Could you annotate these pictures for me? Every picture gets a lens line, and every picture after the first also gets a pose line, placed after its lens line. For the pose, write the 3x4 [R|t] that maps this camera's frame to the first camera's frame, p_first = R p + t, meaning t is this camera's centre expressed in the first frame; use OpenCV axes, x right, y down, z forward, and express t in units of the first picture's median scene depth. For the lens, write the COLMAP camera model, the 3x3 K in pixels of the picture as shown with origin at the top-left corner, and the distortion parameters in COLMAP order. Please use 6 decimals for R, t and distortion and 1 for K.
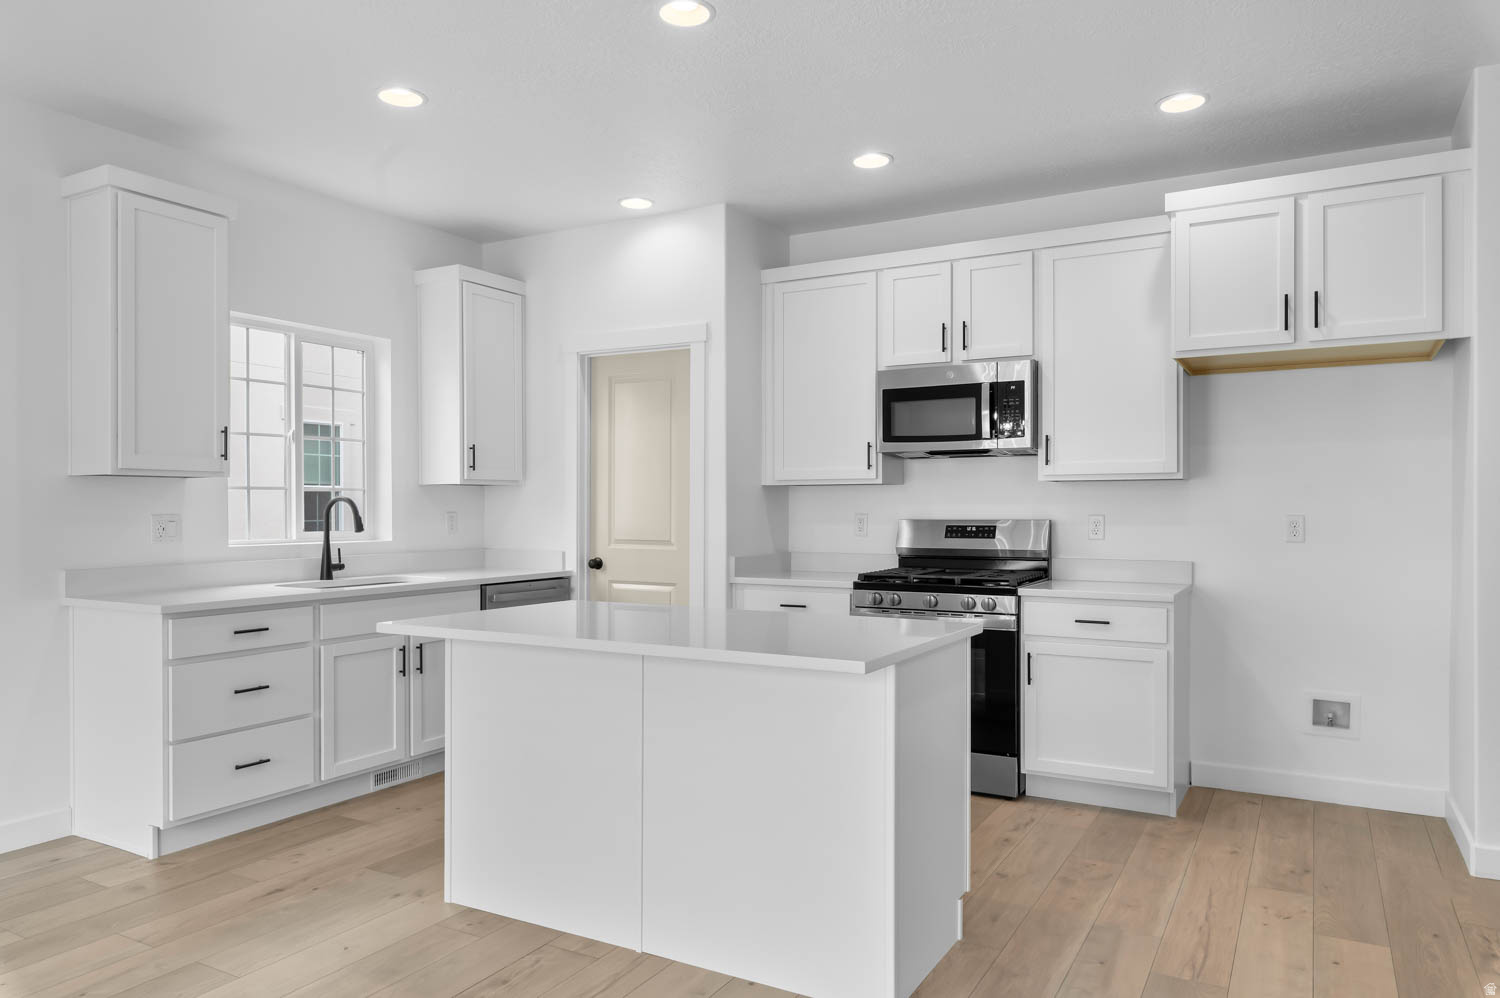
lens RADIAL K [[994.9, 0, 763.1], [0, 994.9, 507.8], [0, 0, 1]] dist [-0.002653, -0.000071]
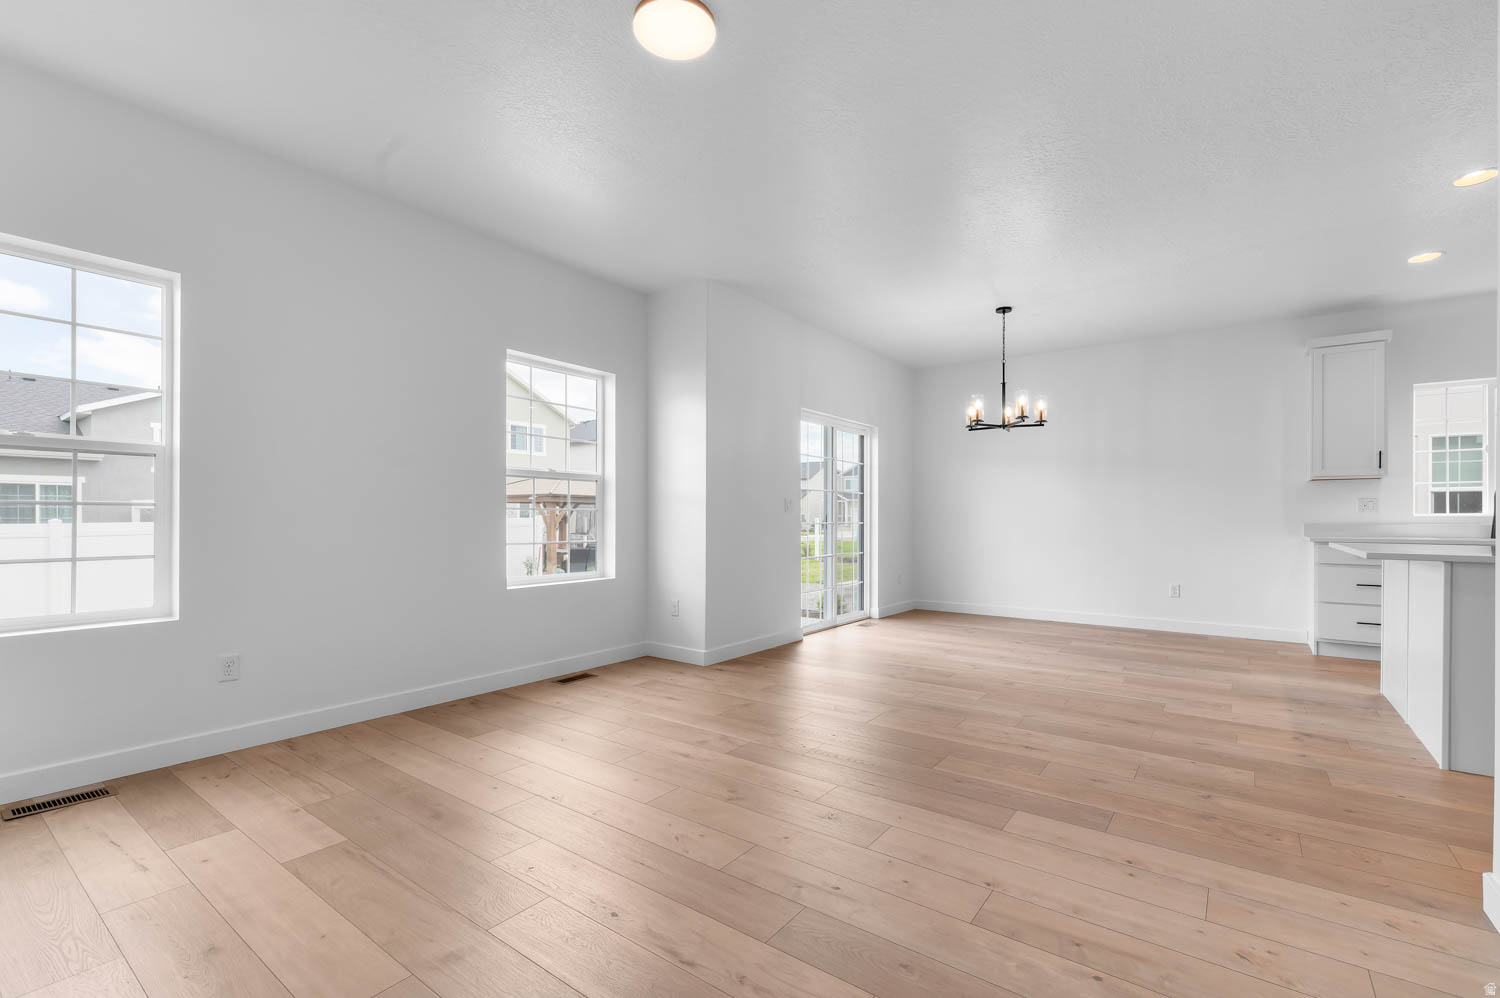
lens RADIAL K [[654.4, 0, 763.6], [0, 654.4, 516.7], [0, 0, 1]] dist [0.003120, -0.000182]
pose [[-0.116812, 0.001449, -0.993153, 0.784675], [-0.000283, 0.999999, 0.001493, 0.039820], [0.993154, 0.000455, -0.116811, -0.027263]]
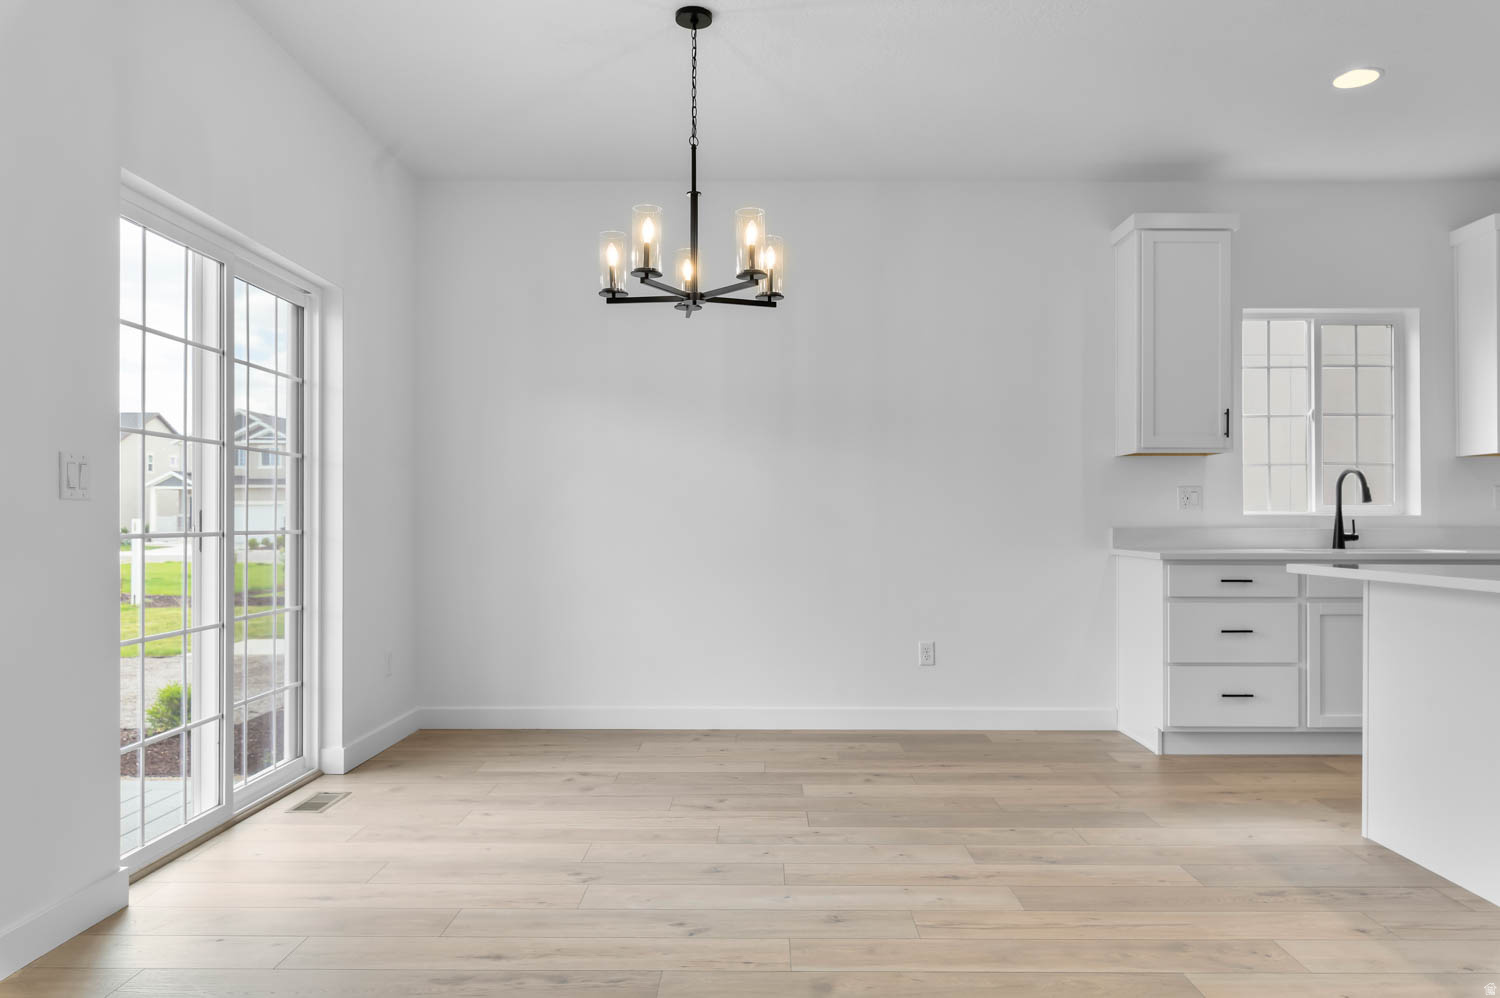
lens RADIAL K [[1045.6, 0, 756.8], [0, 1045.6, 514.3], [0, 0, 1]] dist [-0.002254, 0.001319]
pose [[0.480771, -0.000968, -0.876846, 0.250525], [-0.001668, 0.999997, -0.002019, 0.042316], [0.876845, 0.002433, 0.480767, -0.071225]]
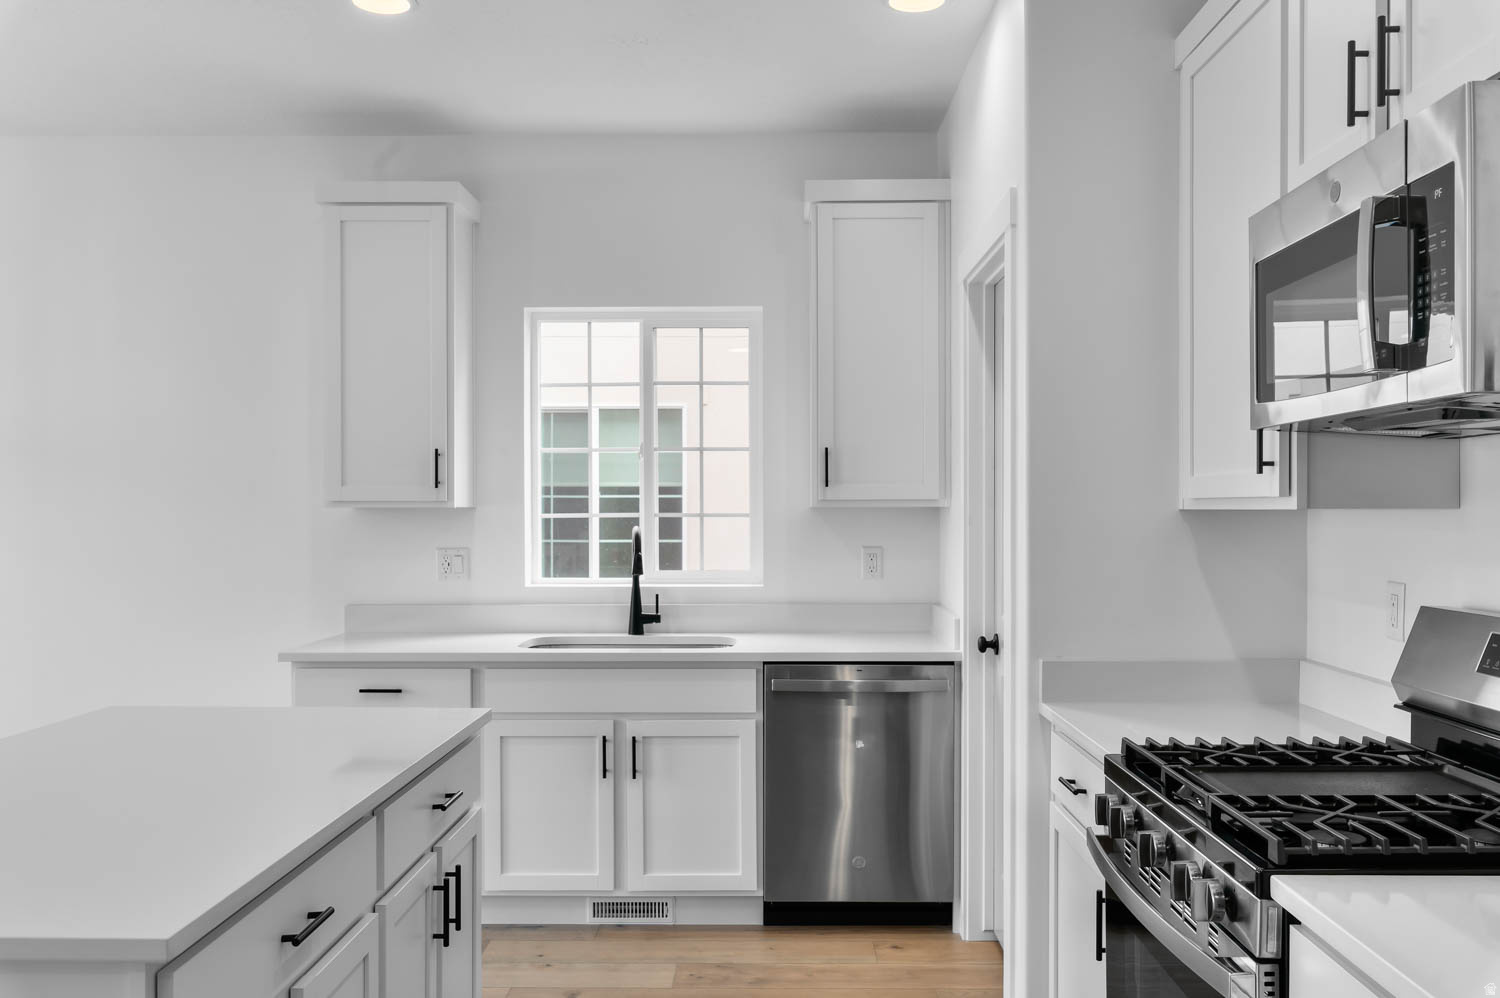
lens RADIAL K [[1245.5, 0, 744.8], [0, 1245.5, 520.4], [0, 0, 1]] dist [-0.002595, 0.002249]
pose [[0.478611, 0.008704, -0.877984, 0.490282], [0.000505, 0.999948, 0.010188, -0.028357], [0.878027, -0.005319, 0.478582, 0.662823]]
